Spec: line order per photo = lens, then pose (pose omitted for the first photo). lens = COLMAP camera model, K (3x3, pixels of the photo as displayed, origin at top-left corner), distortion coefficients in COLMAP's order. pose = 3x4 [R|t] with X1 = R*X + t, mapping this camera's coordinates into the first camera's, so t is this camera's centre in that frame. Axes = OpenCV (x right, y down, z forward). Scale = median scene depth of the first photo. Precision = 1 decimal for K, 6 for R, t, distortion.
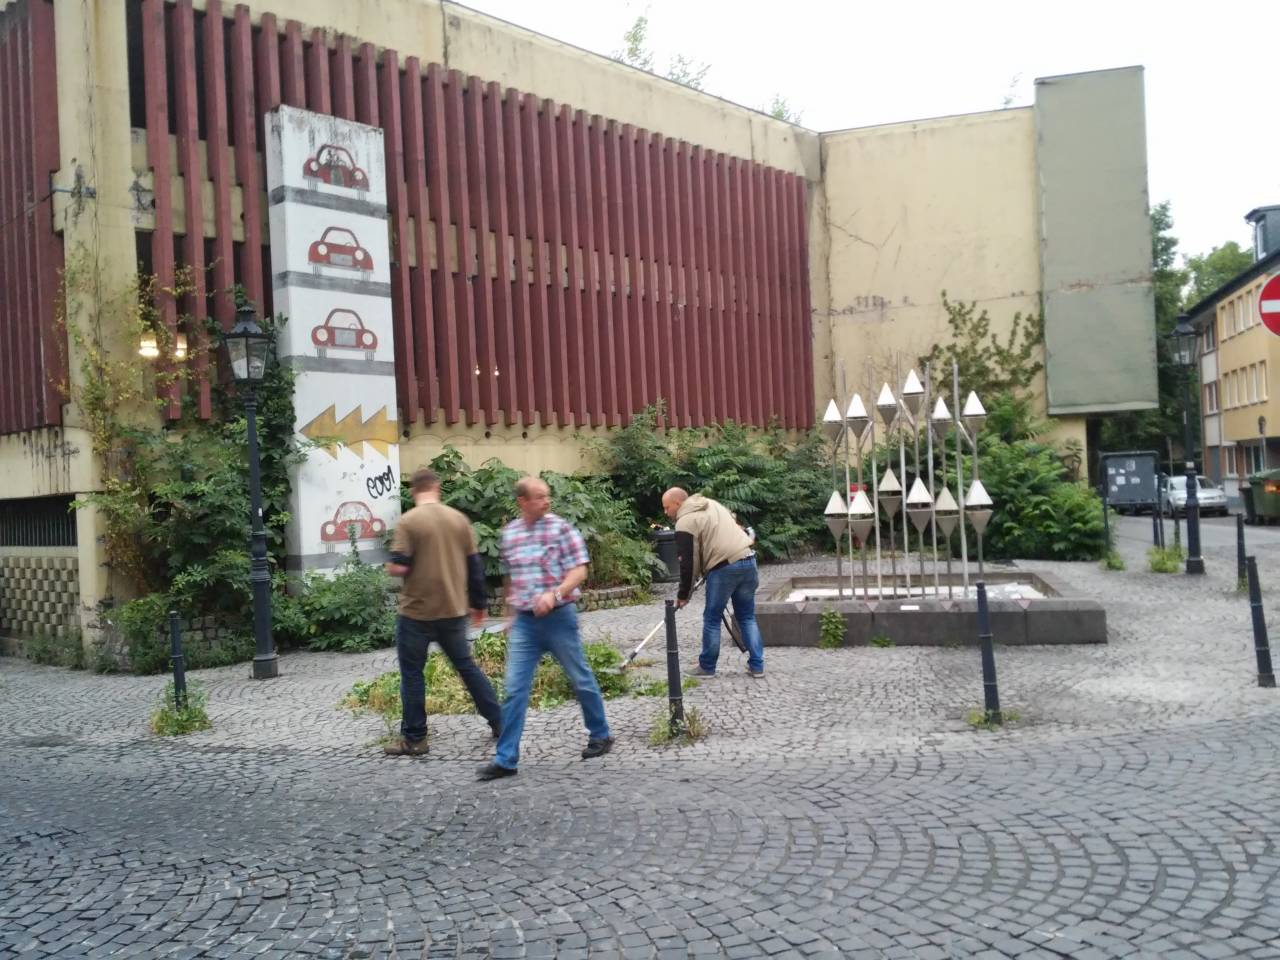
lens RADIAL K [[1105.8, 0, 640.0], [0, 1105.8, 480.0], [0, 0, 1]] dist [0.149104, -0.239445]
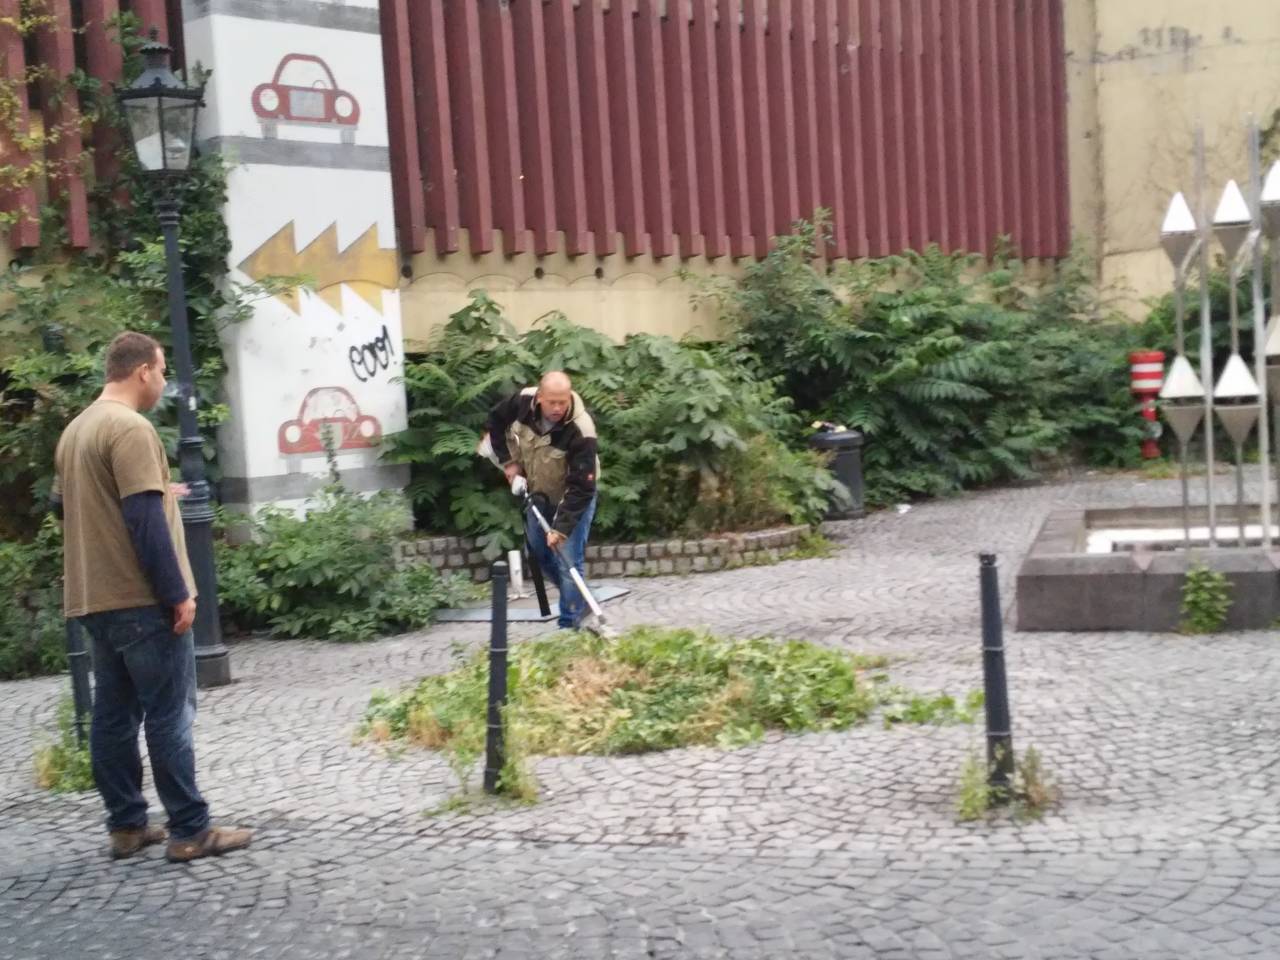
lens RADIAL K [[1735.1, 0, 640.0], [0, 1735.1, 480.0], [0, 0, 1]] dist [0.146970, -0.206315]
pose [[0.999337, -0.008975, -0.035298, -0.060321], [0.011422, 0.997499, 0.069755, 0.006026], [0.034584, -0.070112, 0.996939, 0.082052]]
